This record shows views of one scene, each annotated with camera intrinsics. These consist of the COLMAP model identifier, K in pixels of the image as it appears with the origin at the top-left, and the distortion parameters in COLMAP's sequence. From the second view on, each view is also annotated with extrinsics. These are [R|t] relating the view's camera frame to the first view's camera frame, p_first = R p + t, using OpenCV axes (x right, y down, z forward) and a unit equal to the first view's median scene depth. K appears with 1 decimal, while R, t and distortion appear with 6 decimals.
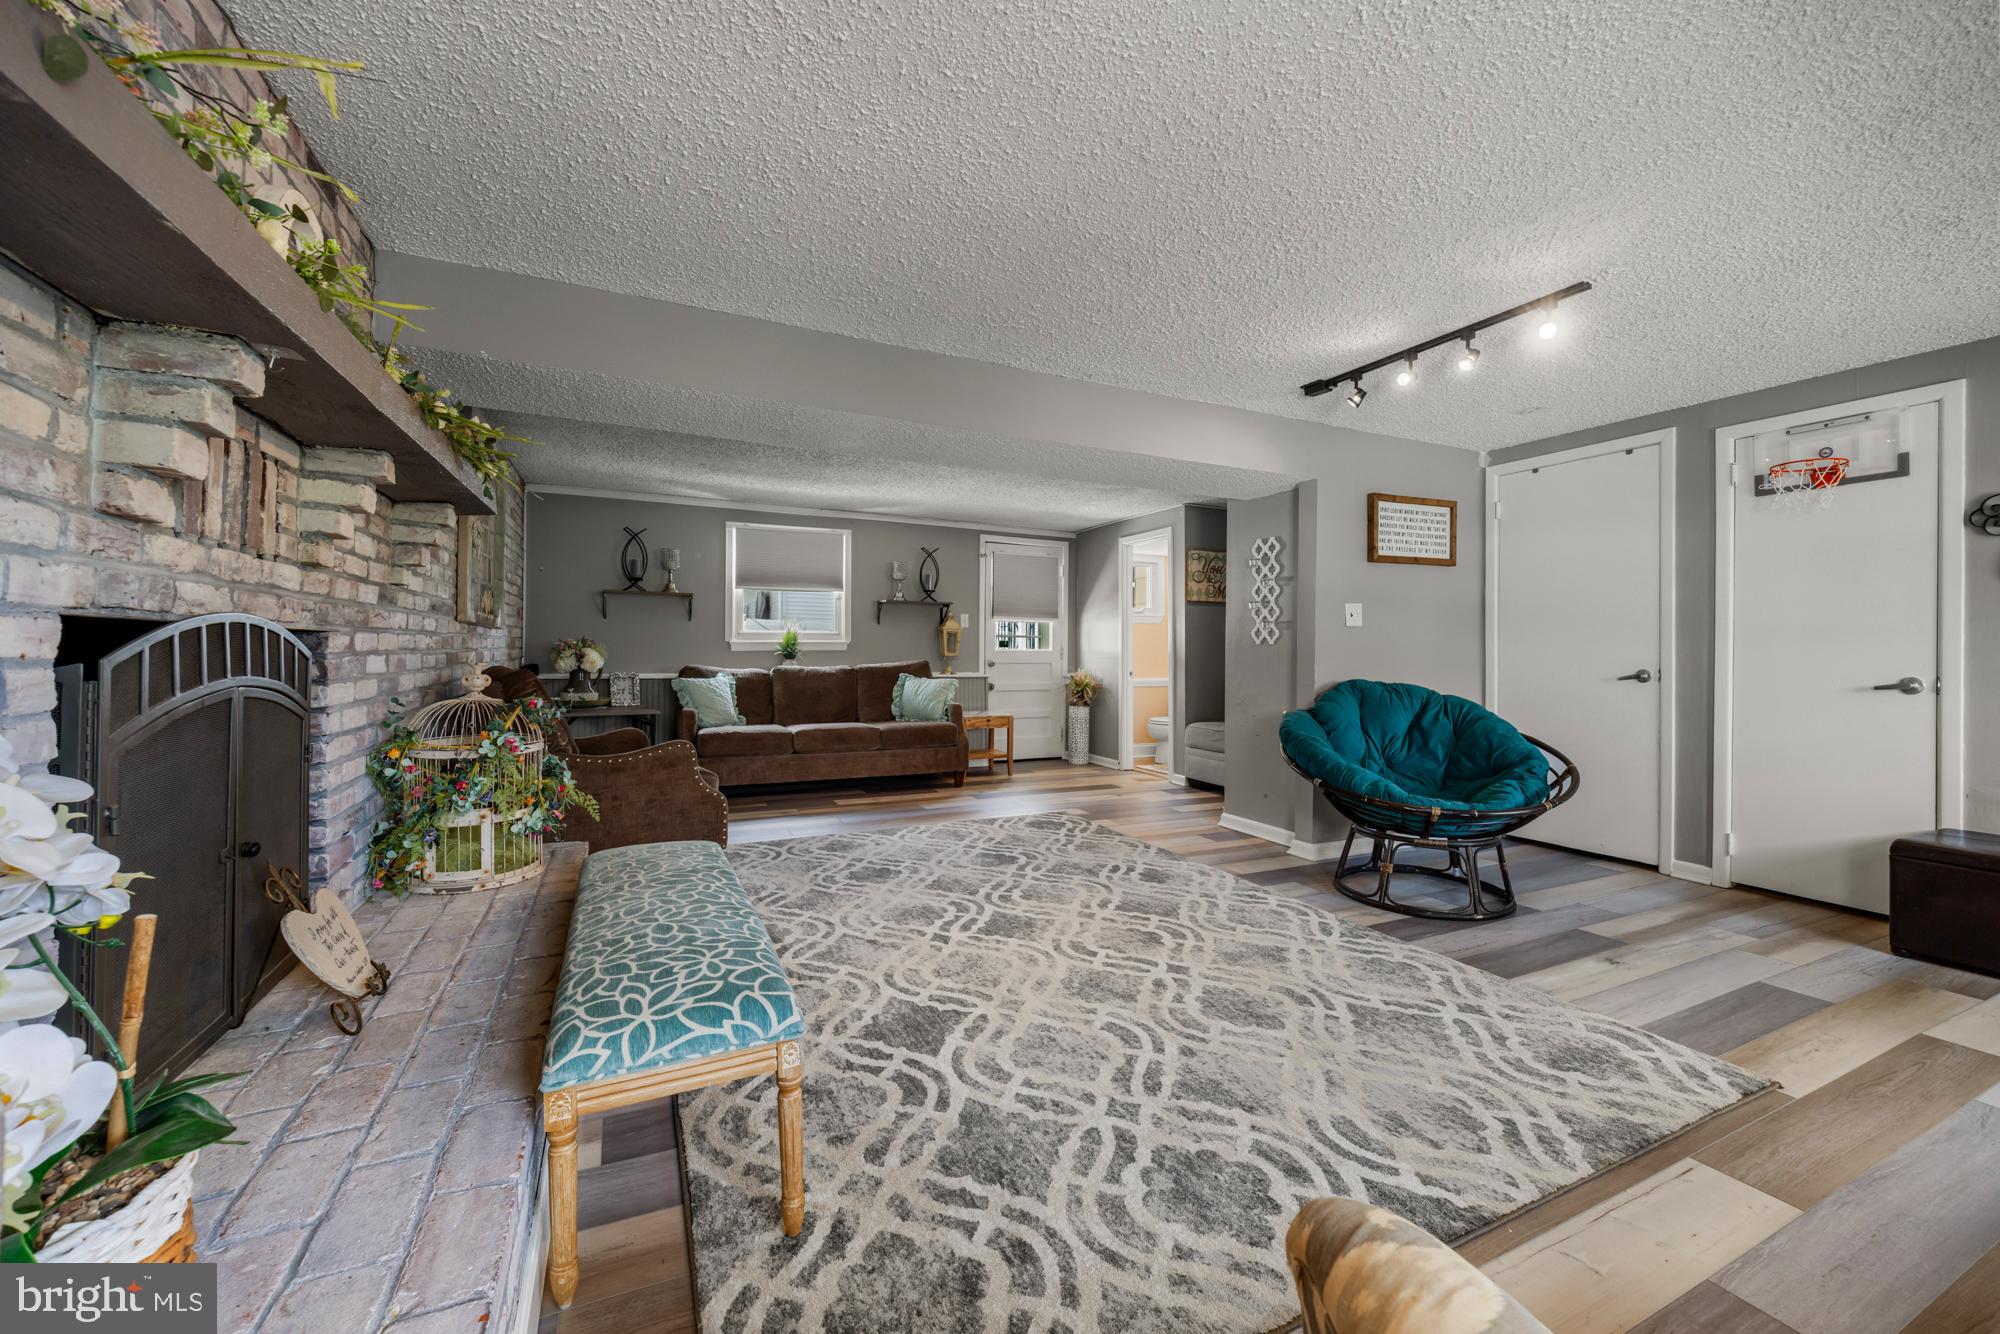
lens RADIAL K [[792.3, 0, 985.8], [0, 792.3, 655.7], [0, 0, 1]] dist [0.000729, 0.000060]
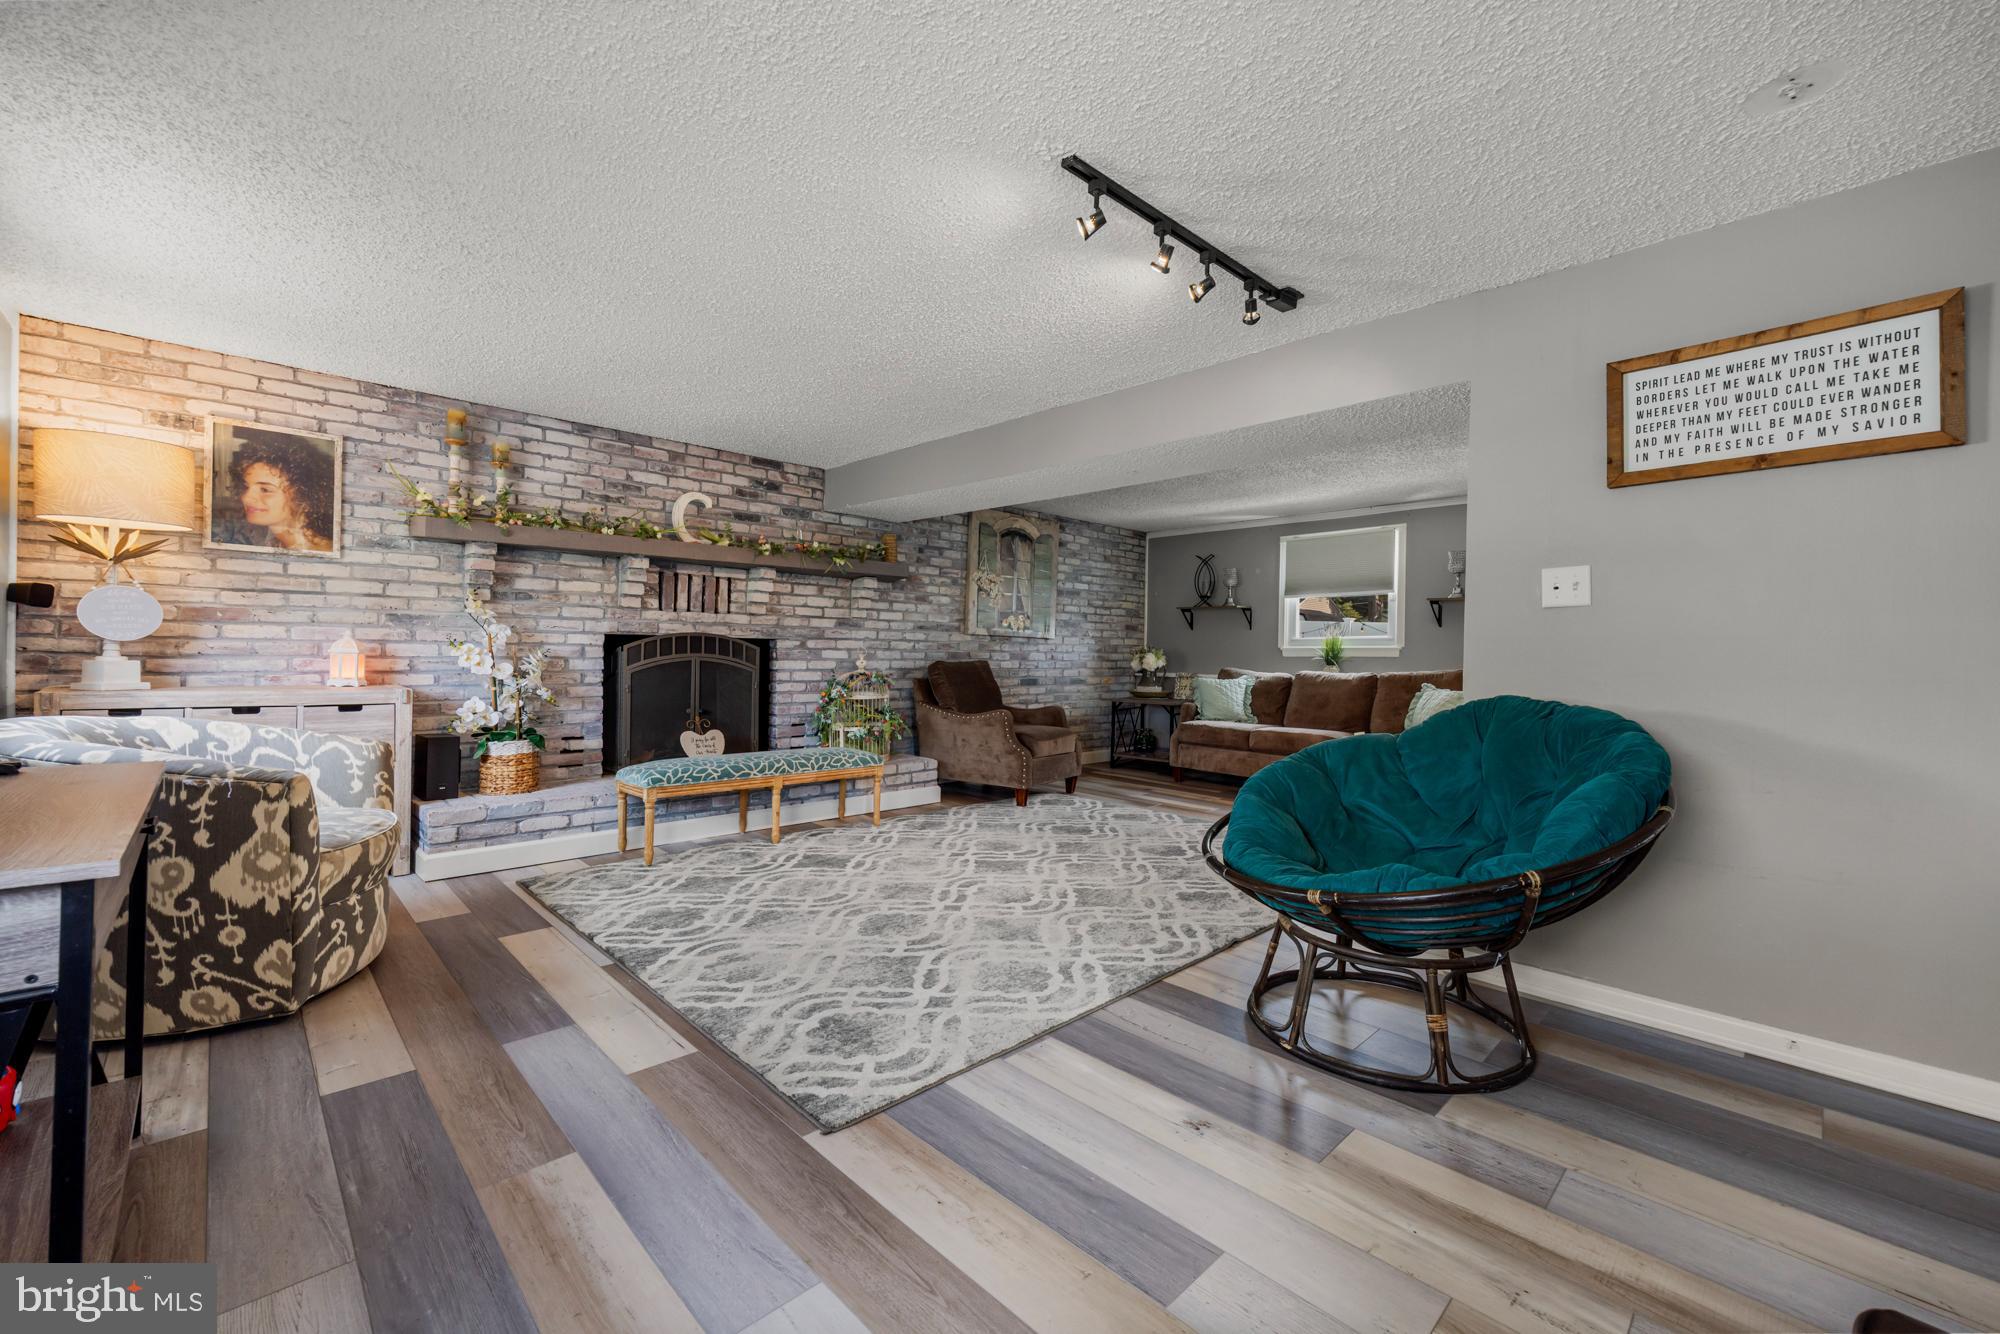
lens RADIAL K [[792.3, 0, 985.8], [0, 792.3, 655.7], [0, 0, 1]] dist [0.000729, 0.000060]
pose [[0.316054, 0.000285, -0.948741, 1.541855], [-0.022472, 0.999722, -0.007185, 0.022606], [0.948475, 0.023591, 0.315972, 0.725489]]
